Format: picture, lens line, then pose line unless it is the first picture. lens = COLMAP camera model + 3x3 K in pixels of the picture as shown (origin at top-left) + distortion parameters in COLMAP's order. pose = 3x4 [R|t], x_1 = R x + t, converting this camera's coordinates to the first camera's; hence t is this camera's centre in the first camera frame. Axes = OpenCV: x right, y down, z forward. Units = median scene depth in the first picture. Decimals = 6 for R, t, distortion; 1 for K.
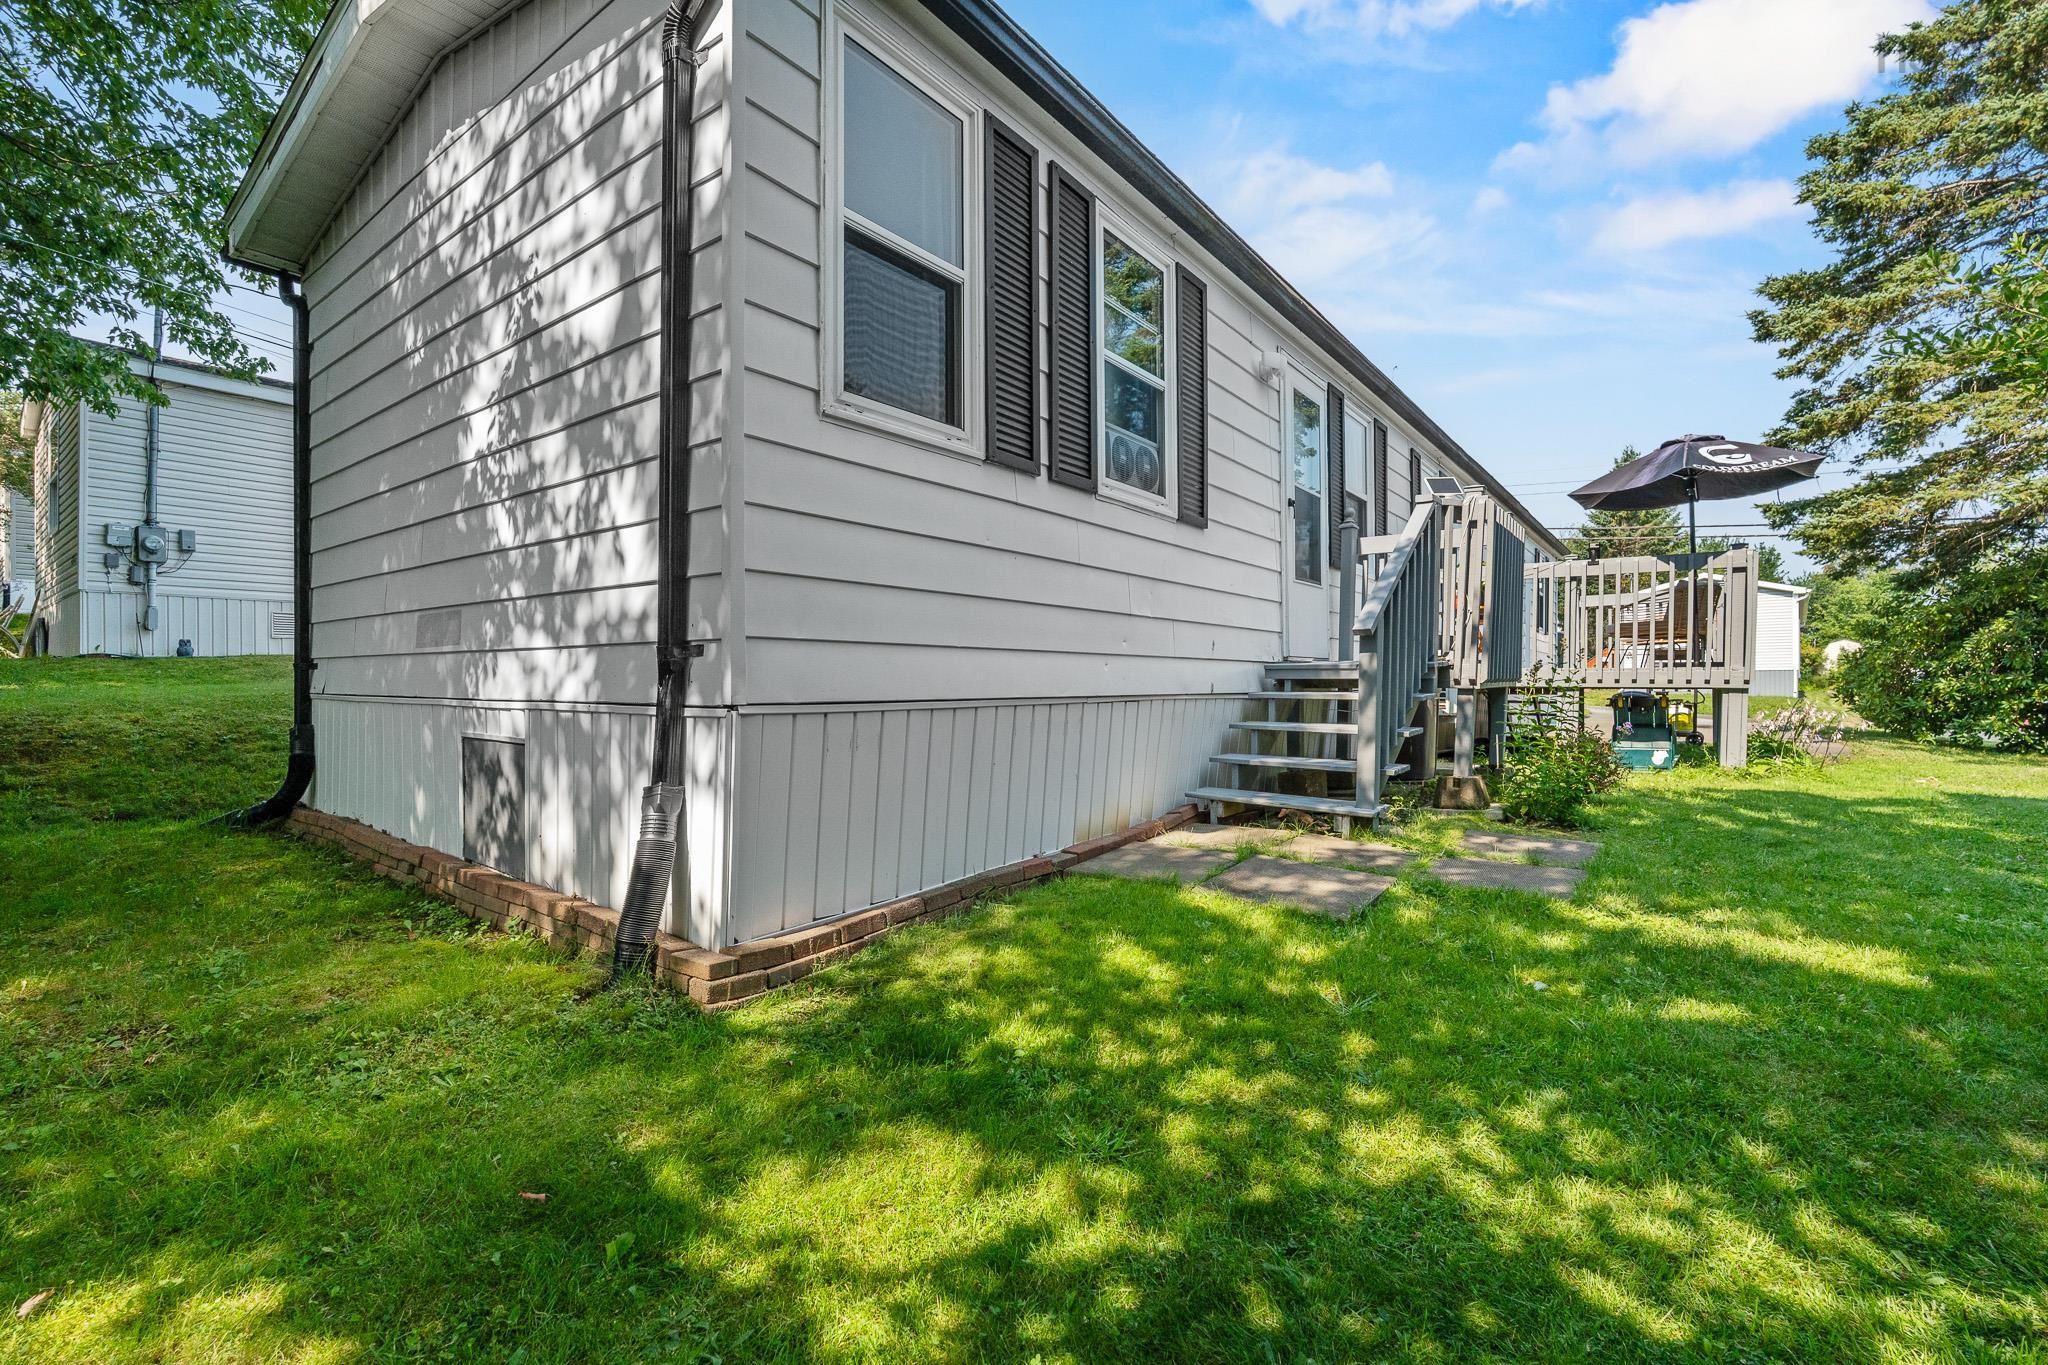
lens RADIAL K [[898.1, 0, 1044.5], [0, 898.1, 684.5], [0, 0, 1]] dist [-0.004731, -0.000449]
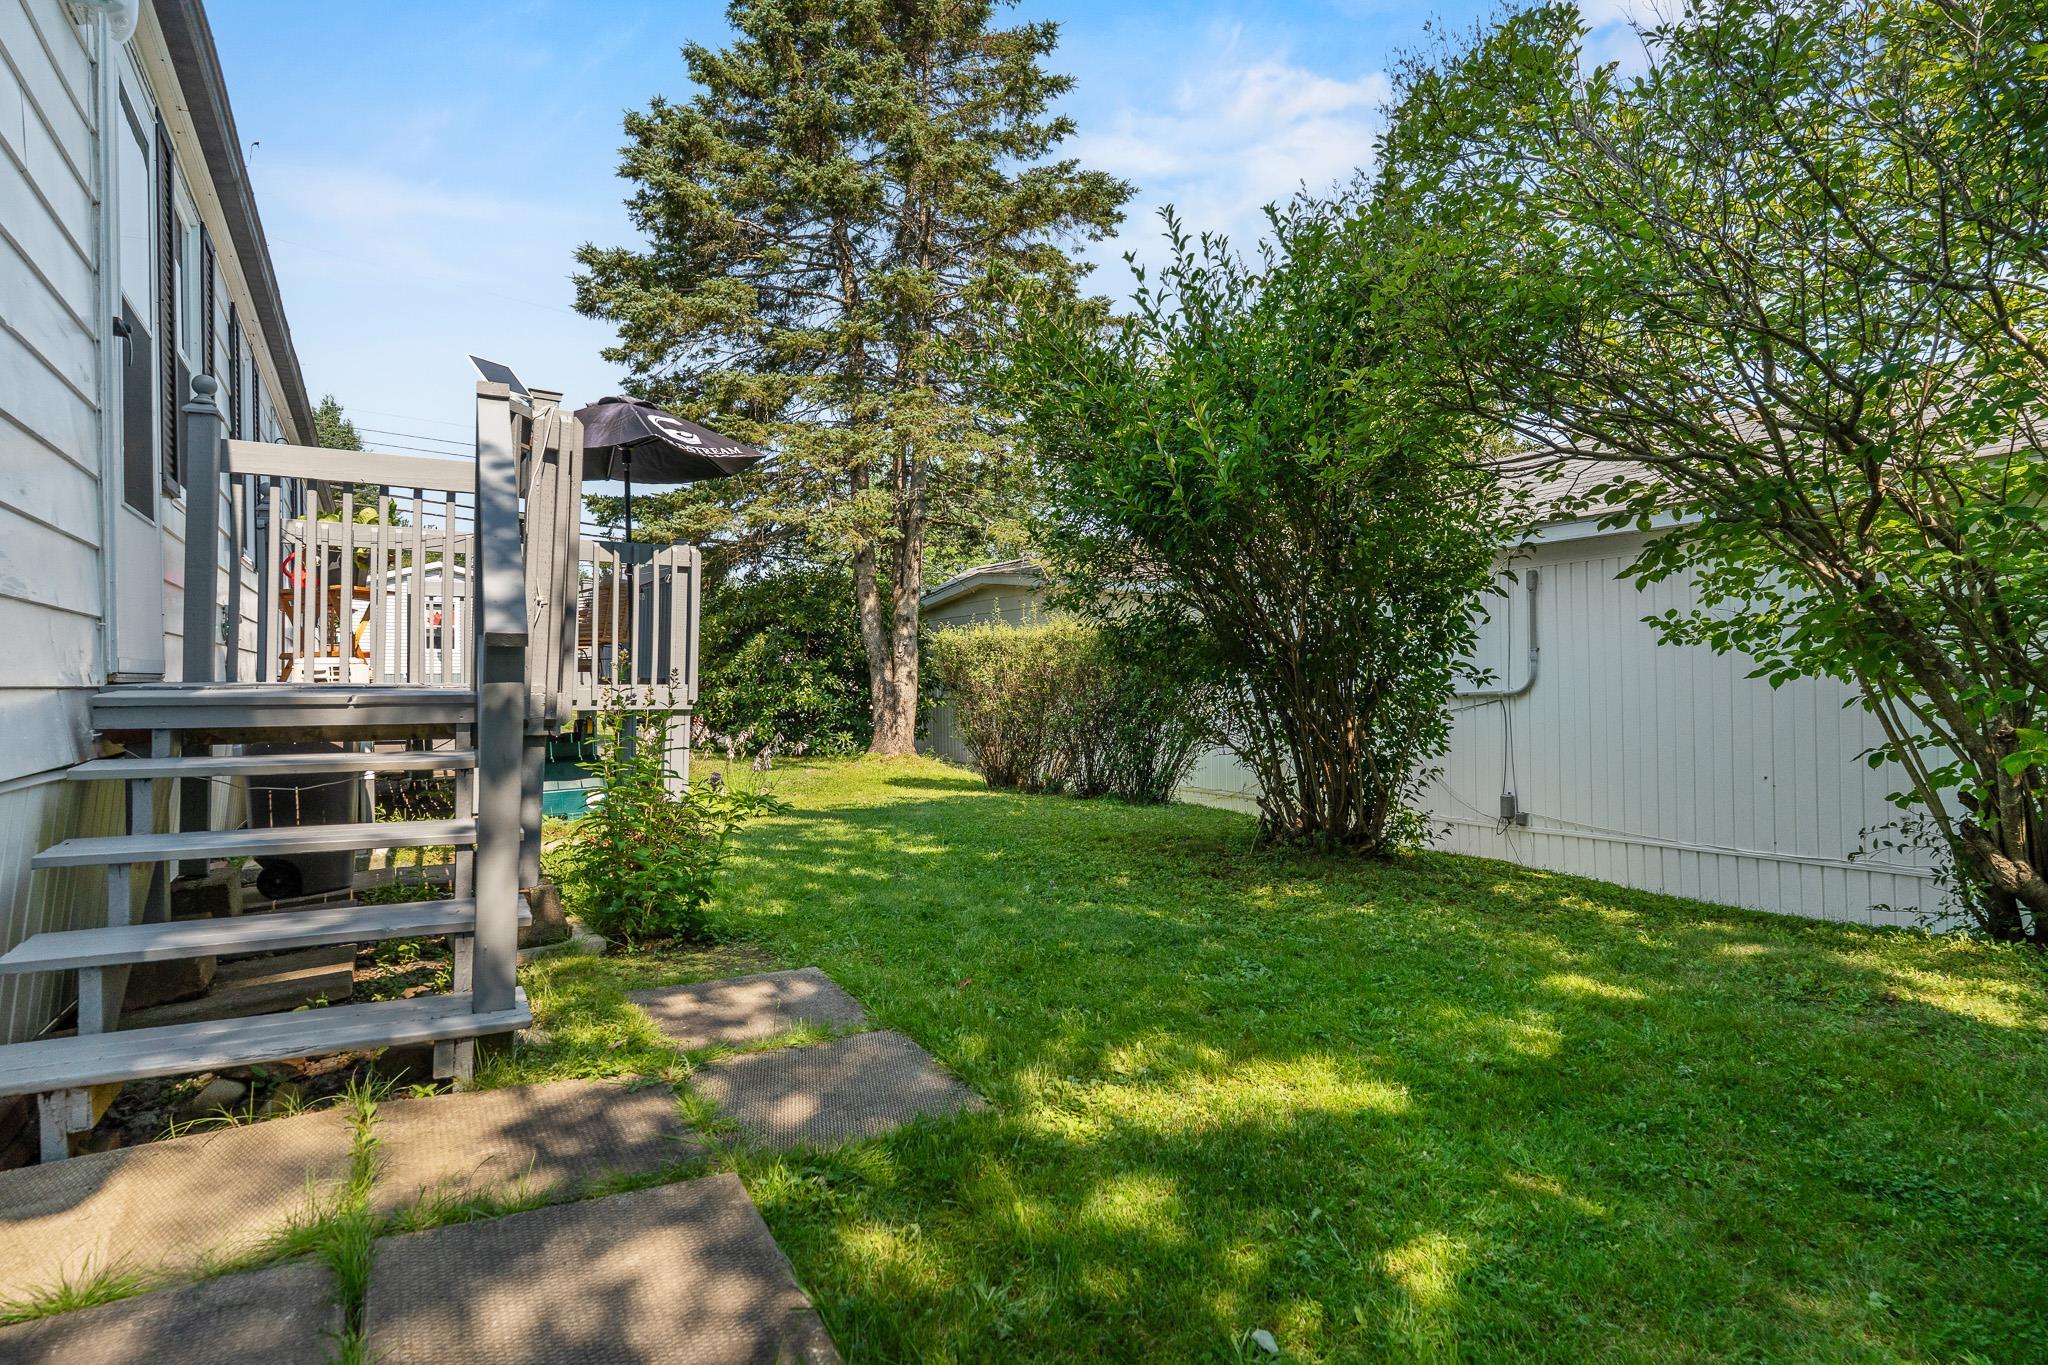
lens RADIAL K [[1074.7, 0, 1024.0], [0, 1074.7, 682.5], [0, 0, 1]] dist [0.000778, 0.000262]
pose [[0.384882, 0.000262, 0.922966, -0.024967], [0.000587, 1.000000, -0.000528, -0.014032], [-0.922966, 0.000745, 0.384882, 0.202346]]
